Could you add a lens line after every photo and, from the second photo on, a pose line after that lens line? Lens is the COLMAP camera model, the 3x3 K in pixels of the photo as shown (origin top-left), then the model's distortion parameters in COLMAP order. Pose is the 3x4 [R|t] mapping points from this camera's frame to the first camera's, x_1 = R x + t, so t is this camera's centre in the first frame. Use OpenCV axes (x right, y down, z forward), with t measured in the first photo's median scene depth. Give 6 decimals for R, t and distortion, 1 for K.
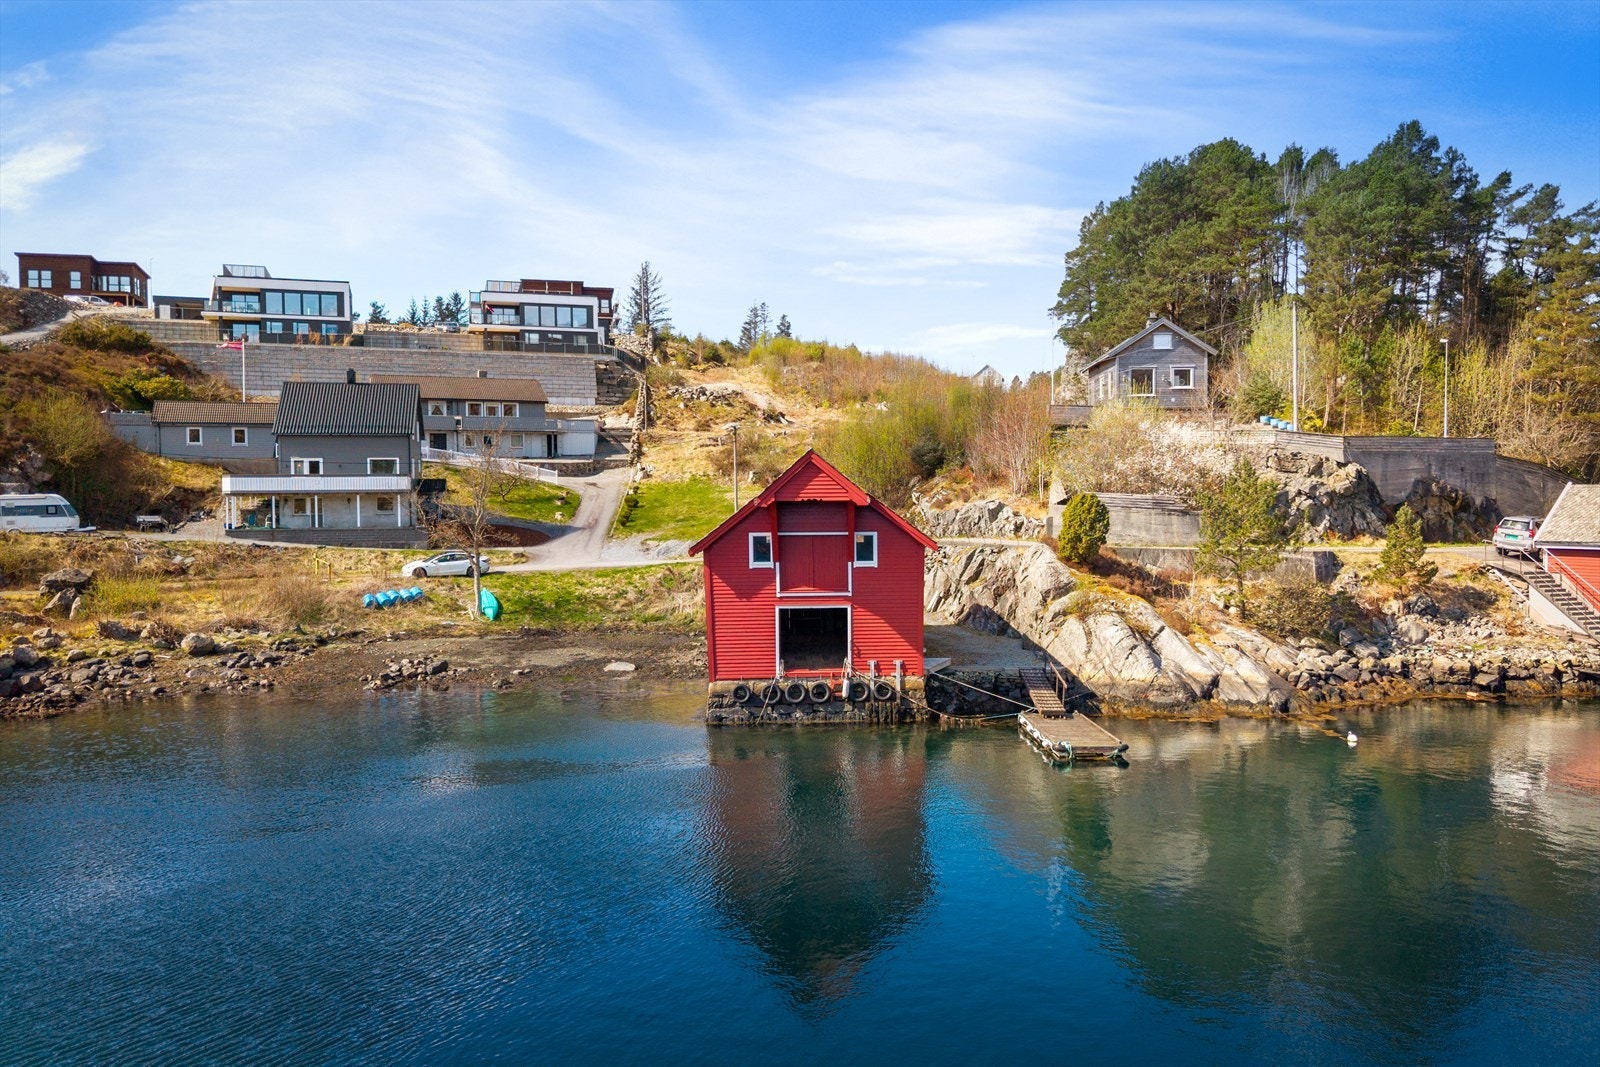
lens RADIAL K [[1262.3, 0, 903.0], [0, 1262.3, 529.6], [0, 0, 1]] dist [-0.001358, -0.013511]
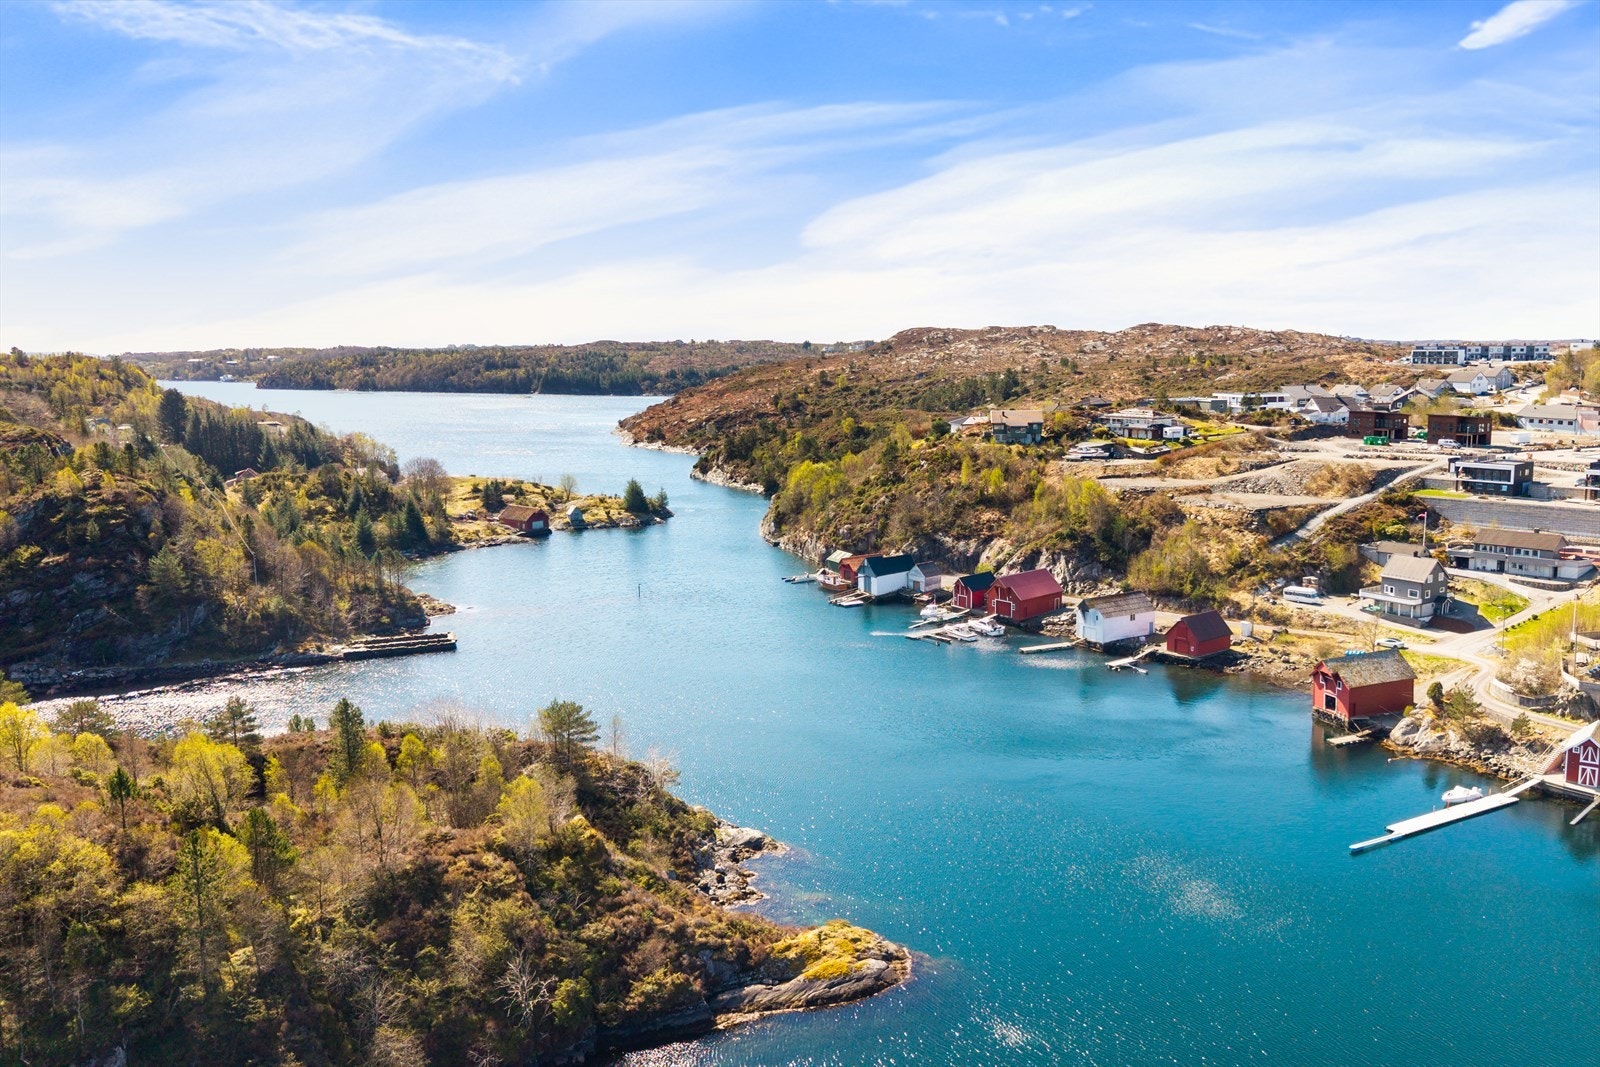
lens RADIAL K [[1262.3, 0, 903.0], [0, 1262.3, 529.6], [0, 0, 1]] dist [-0.001358, -0.013511]
pose [[0.330195, 0.142469, -0.933099, 1.667215], [-0.023682, 0.989483, 0.142698, -0.530636], [0.943615, -0.025020, 0.330097, -0.861218]]
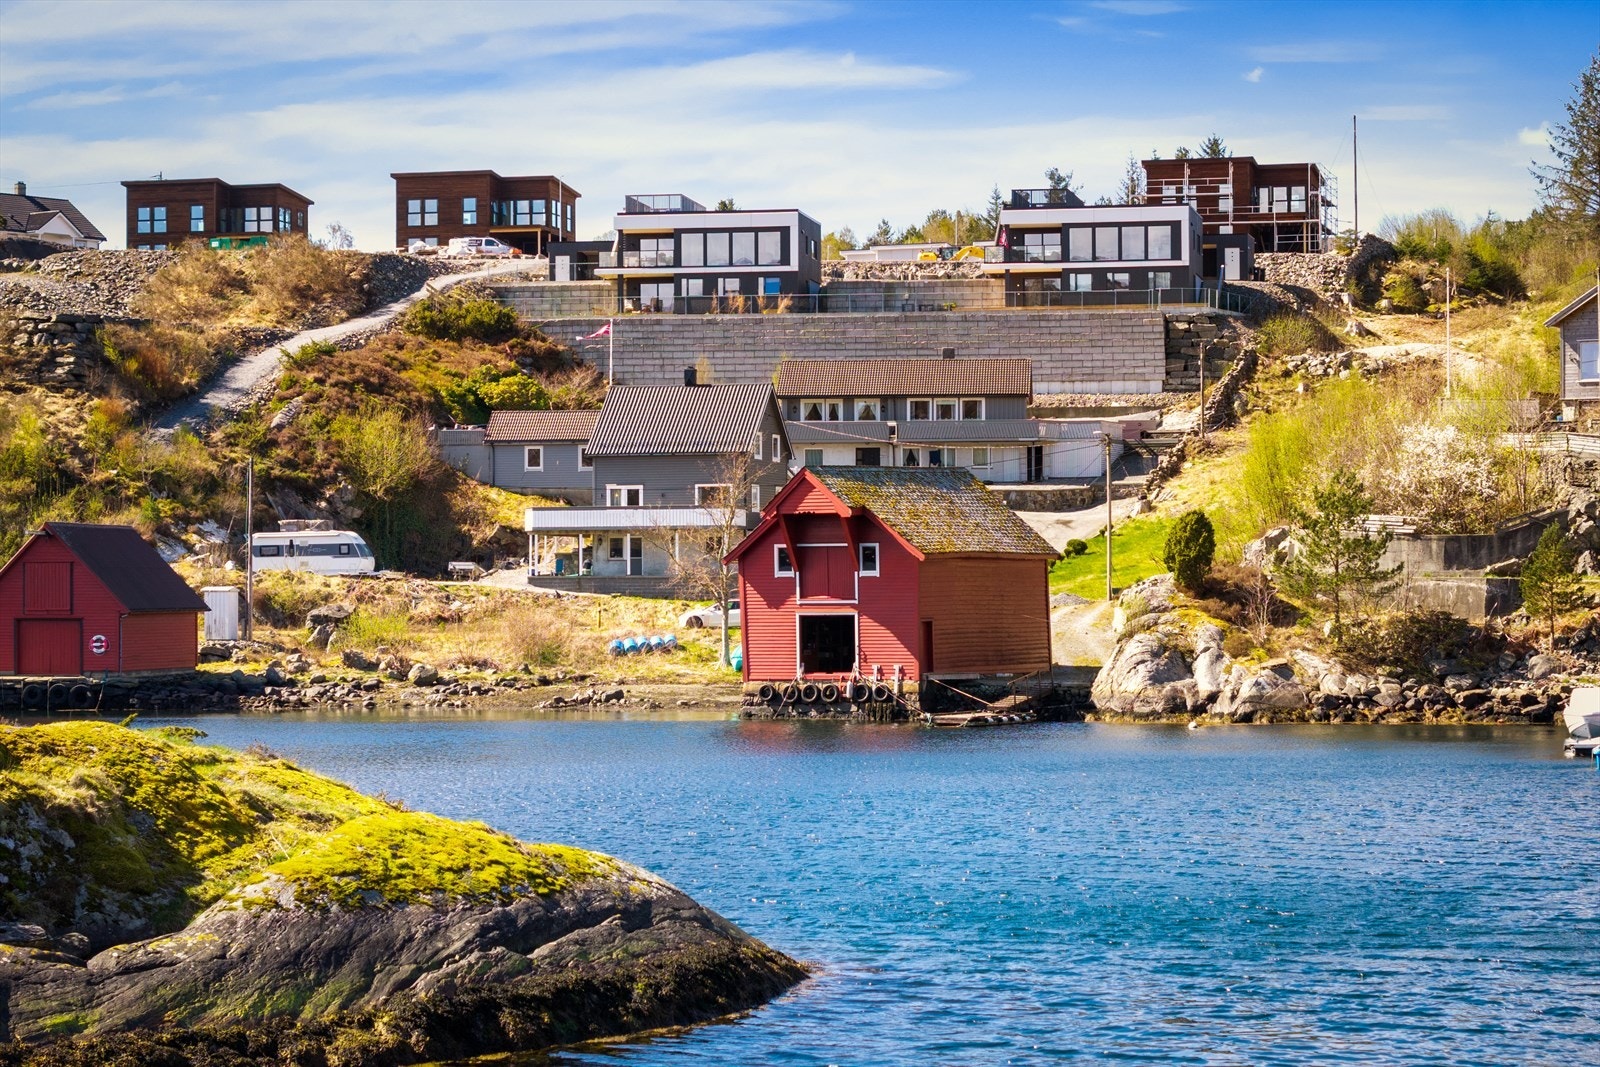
lens RADIAL K [[3756.1, 0, 800.0], [0, 3756.1, 533.5], [0, 0, 1]] dist [-0.006029, 0.134914]
pose [[0.853647, -0.005999, -0.520818, 0.805368], [-0.017564, 0.999033, -0.040297, 0.062517], [0.520556, 0.043548, 0.852716, -0.891121]]
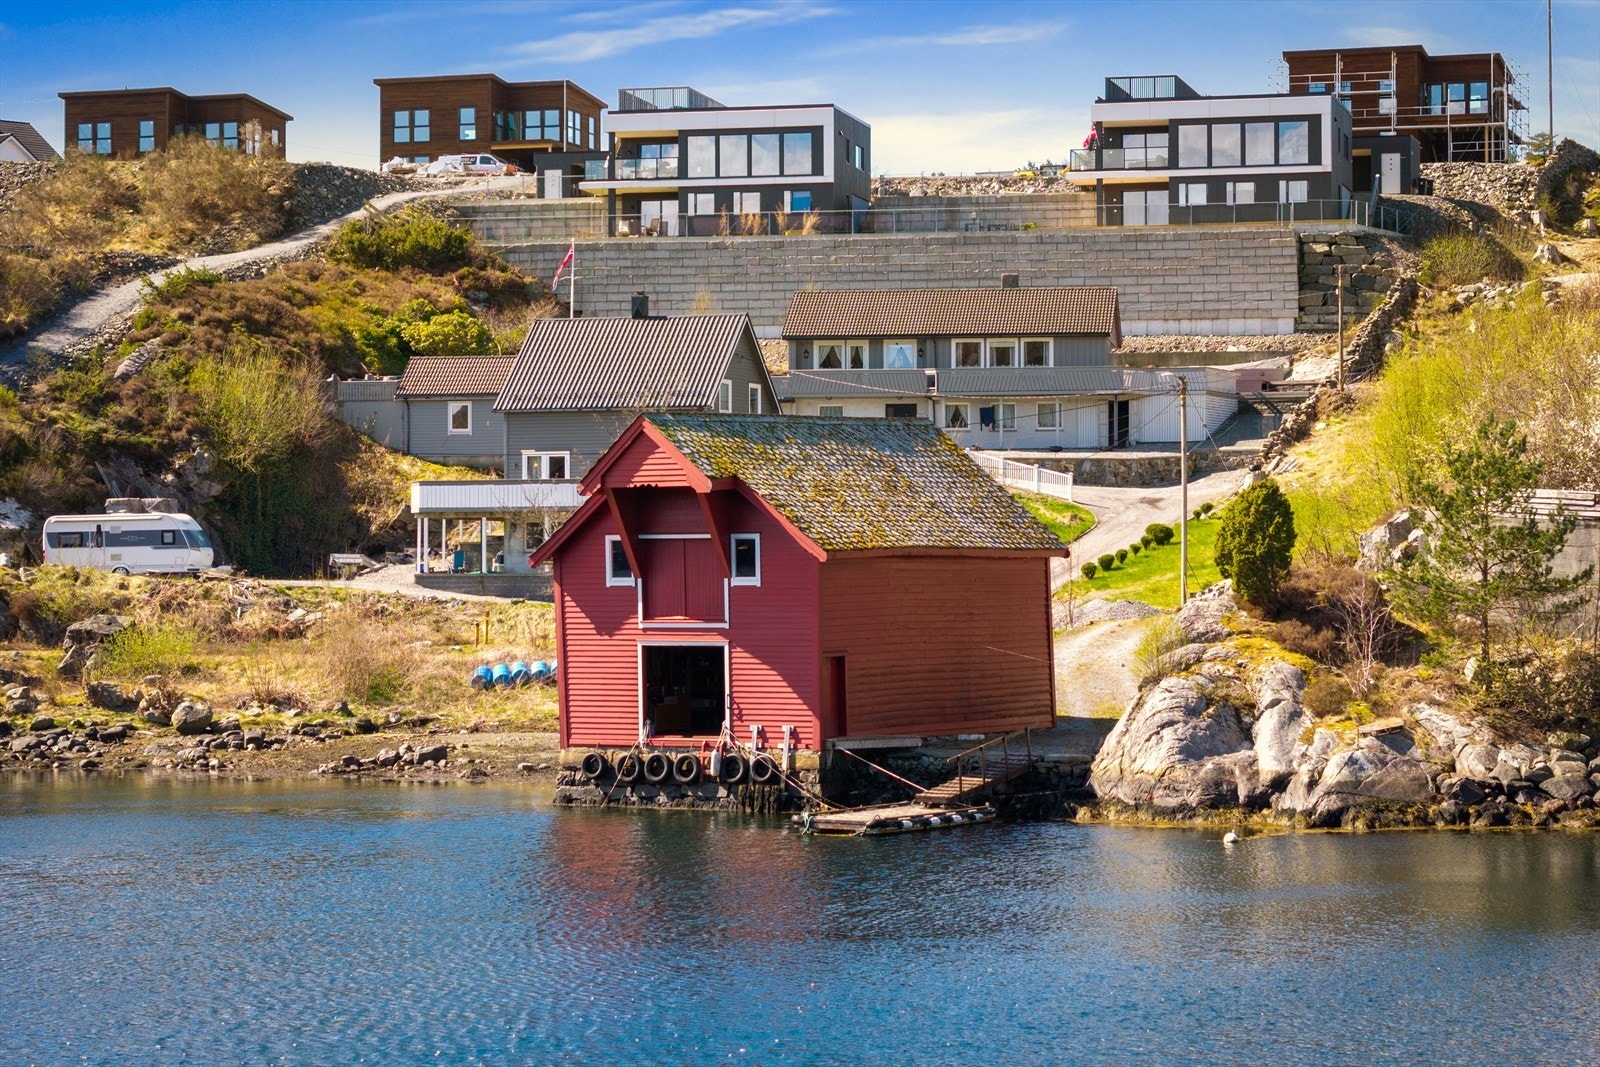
lens RADIAL K [[3756.1, 0, 800.0], [0, 3756.1, 533.5], [0, 0, 1]] dist [-0.006029, 0.134914]
pose [[0.822836, -0.002976, -0.568271, 0.585635], [-0.019604, 0.999242, -0.033620, 0.035152], [0.567941, 0.038804, 0.822154, -0.332897]]
